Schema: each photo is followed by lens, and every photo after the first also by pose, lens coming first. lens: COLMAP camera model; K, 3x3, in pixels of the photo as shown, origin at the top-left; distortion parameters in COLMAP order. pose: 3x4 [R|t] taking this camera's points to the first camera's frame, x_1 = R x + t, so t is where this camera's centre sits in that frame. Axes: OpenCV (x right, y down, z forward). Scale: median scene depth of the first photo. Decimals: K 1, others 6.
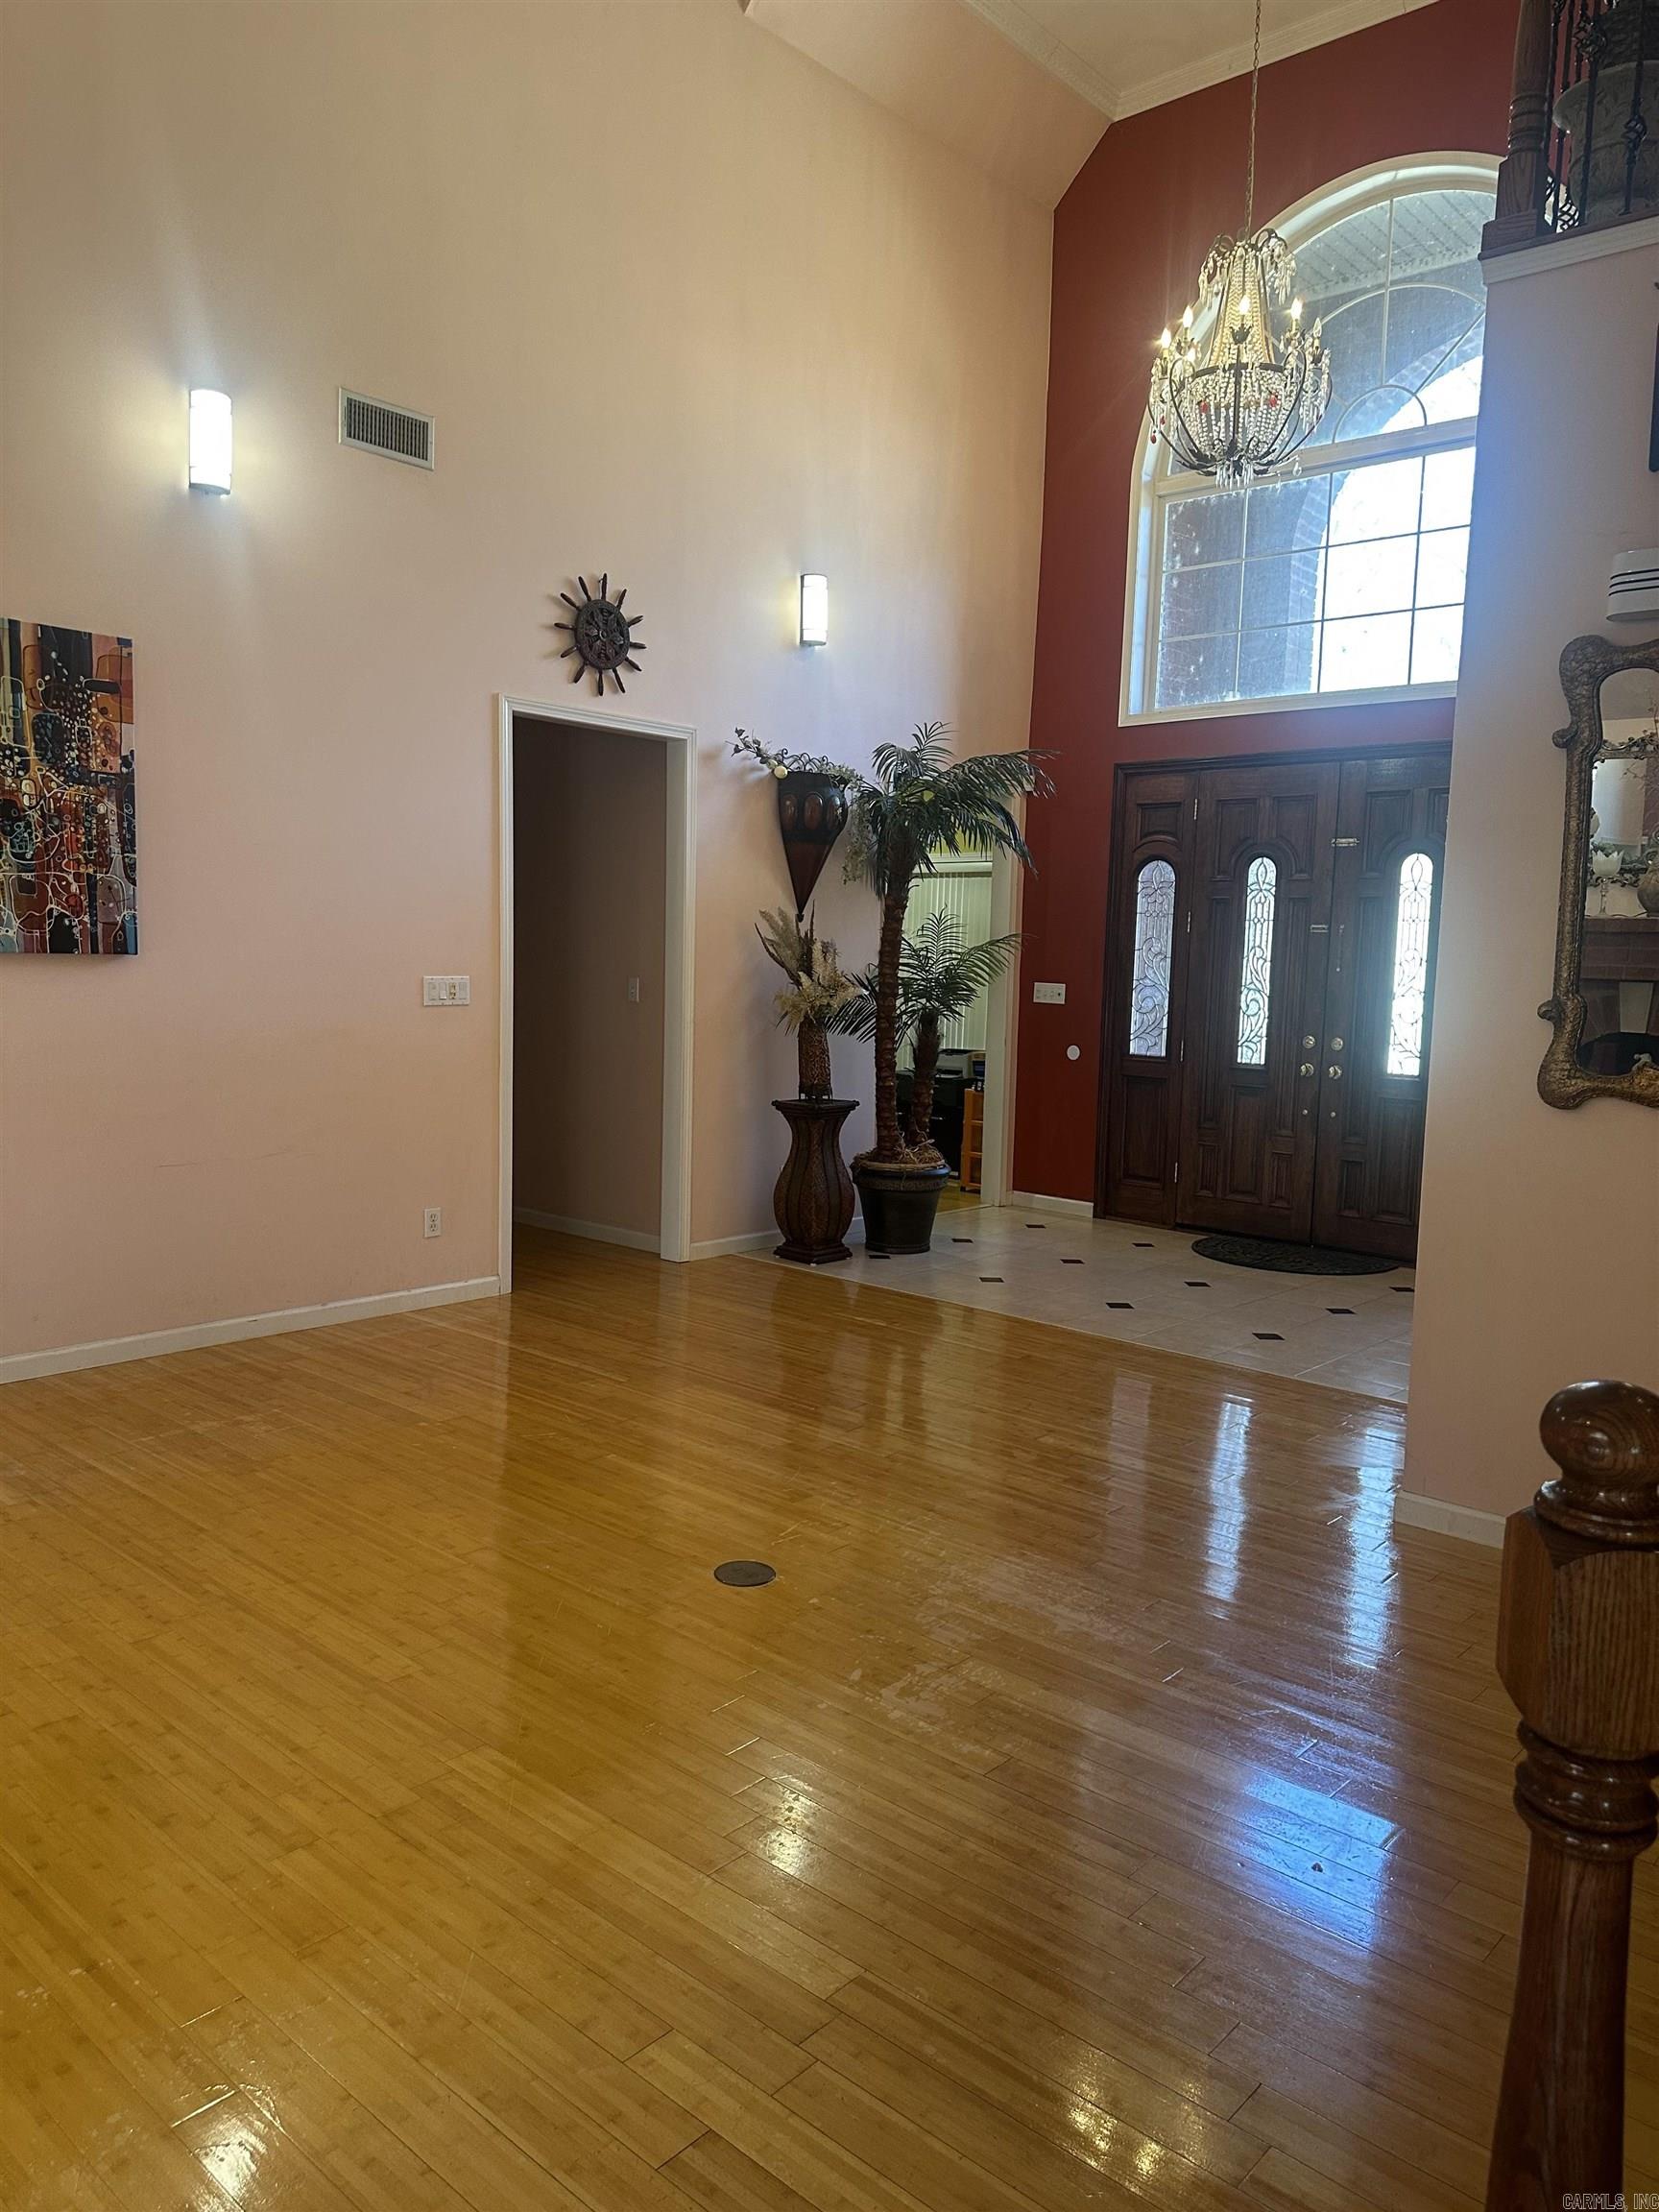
lens RADIAL K [[1566.7, 0, 829.8], [0, 1566.7, 1105.6], [0, 0, 1]] dist [0.016121, -0.018959]
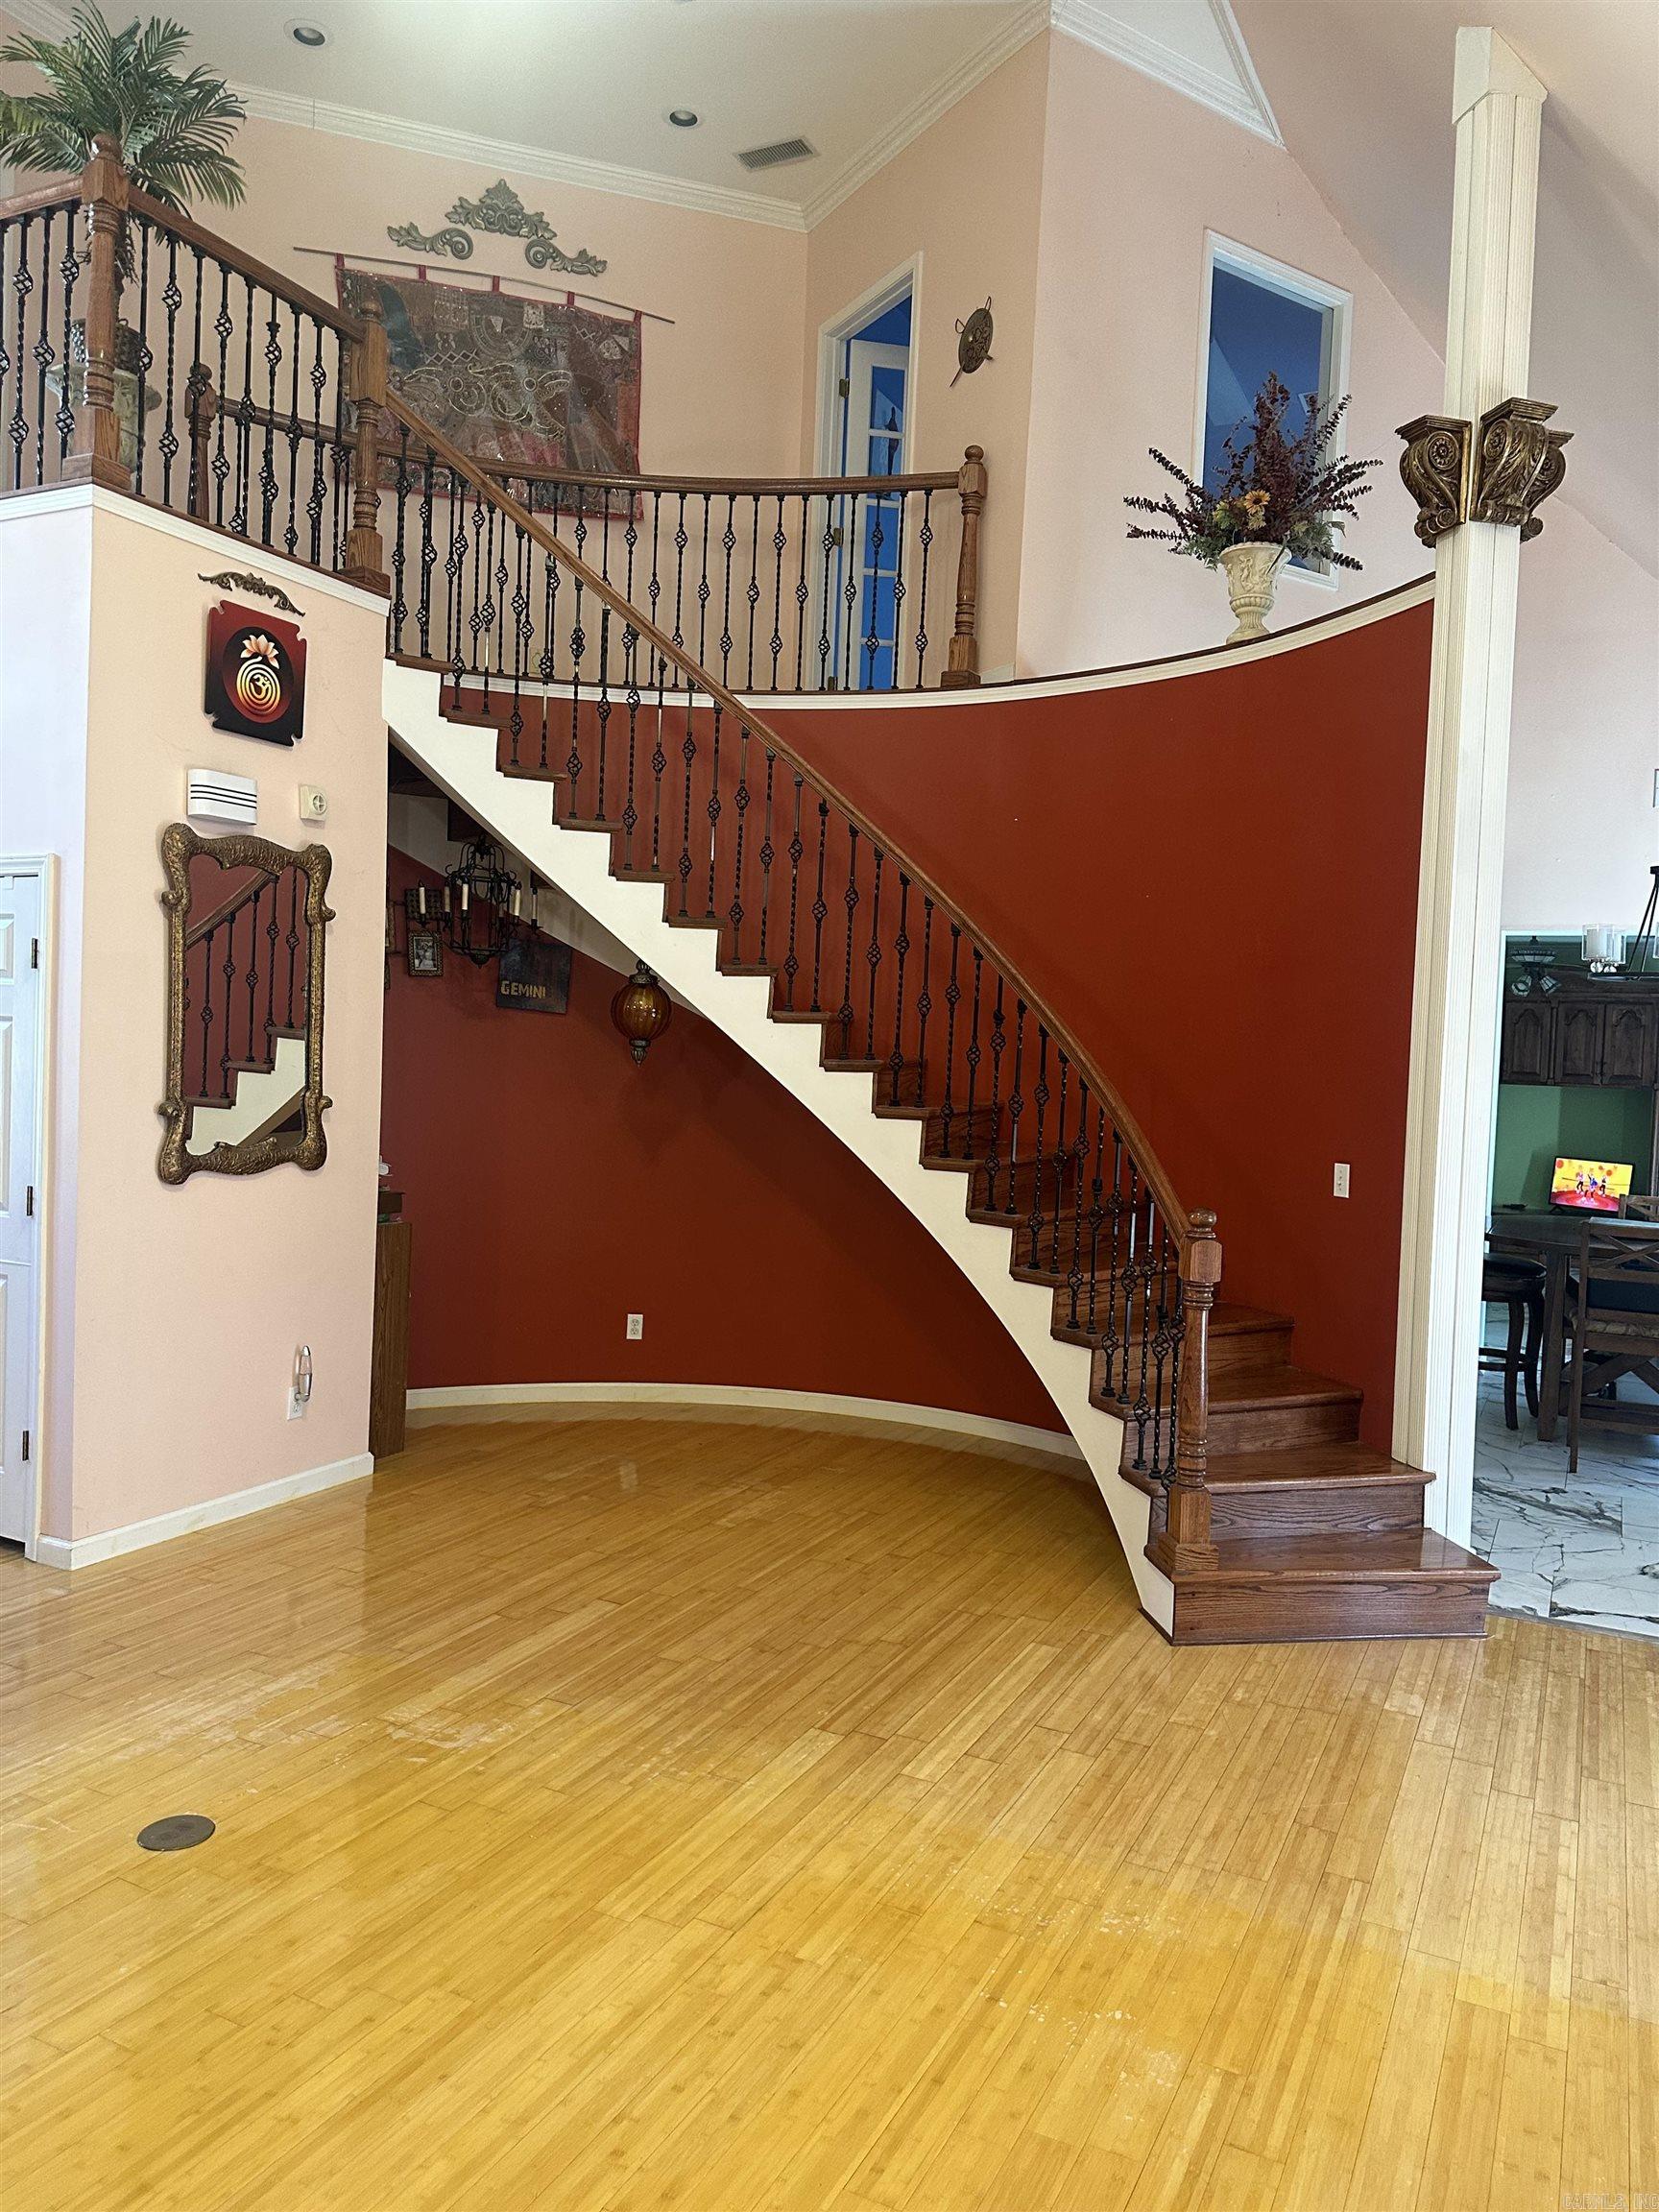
lens RADIAL K [[1566.7, 0, 833.6], [0, 1566.7, 1100.4], [0, 0, 1]] dist [0.016121, -0.018959]
pose [[-0.258610, -0.072466, 0.963260, -1.083469], [0.059719, 0.994075, 0.090817, -0.180607], [-0.964134, 0.081011, -0.252750, 0.952632]]
